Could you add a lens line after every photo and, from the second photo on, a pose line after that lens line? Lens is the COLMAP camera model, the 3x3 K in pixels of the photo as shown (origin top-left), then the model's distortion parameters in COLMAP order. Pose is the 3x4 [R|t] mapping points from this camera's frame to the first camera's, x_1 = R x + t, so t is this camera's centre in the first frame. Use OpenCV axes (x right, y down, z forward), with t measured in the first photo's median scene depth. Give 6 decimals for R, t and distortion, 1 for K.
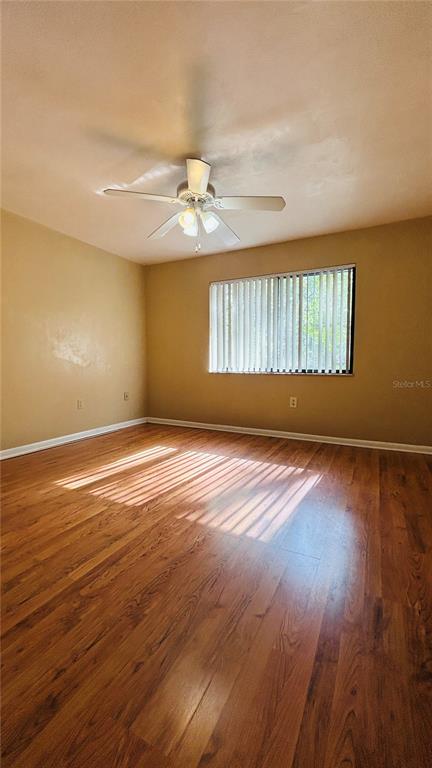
lens RADIAL K [[308.7, 0, 209.8], [0, 308.7, 381.8], [0, 0, 1]] dist [-0.004226, 0.001668]
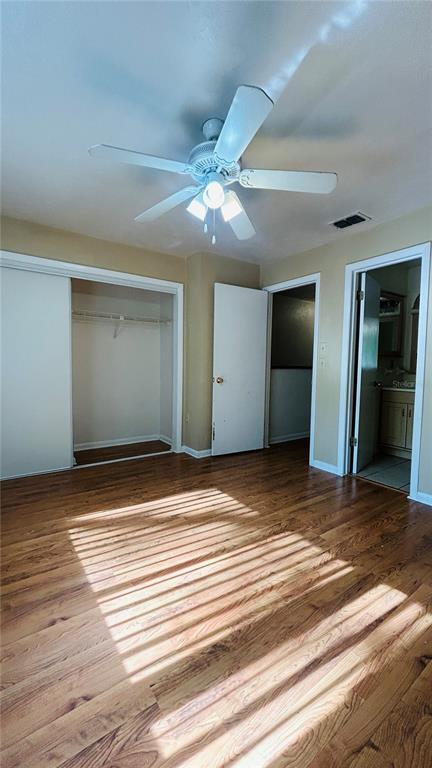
lens RADIAL K [[308.7, 0, 216.2], [0, 308.7, 383.4], [0, 0, 1]] dist [-0.004226, 0.001668]
pose [[-0.893568, -0.041116, 0.447040, -0.411060], [0.013900, 0.992786, 0.119095, -0.190936], [-0.448712, 0.112633, -0.886550, 1.780316]]
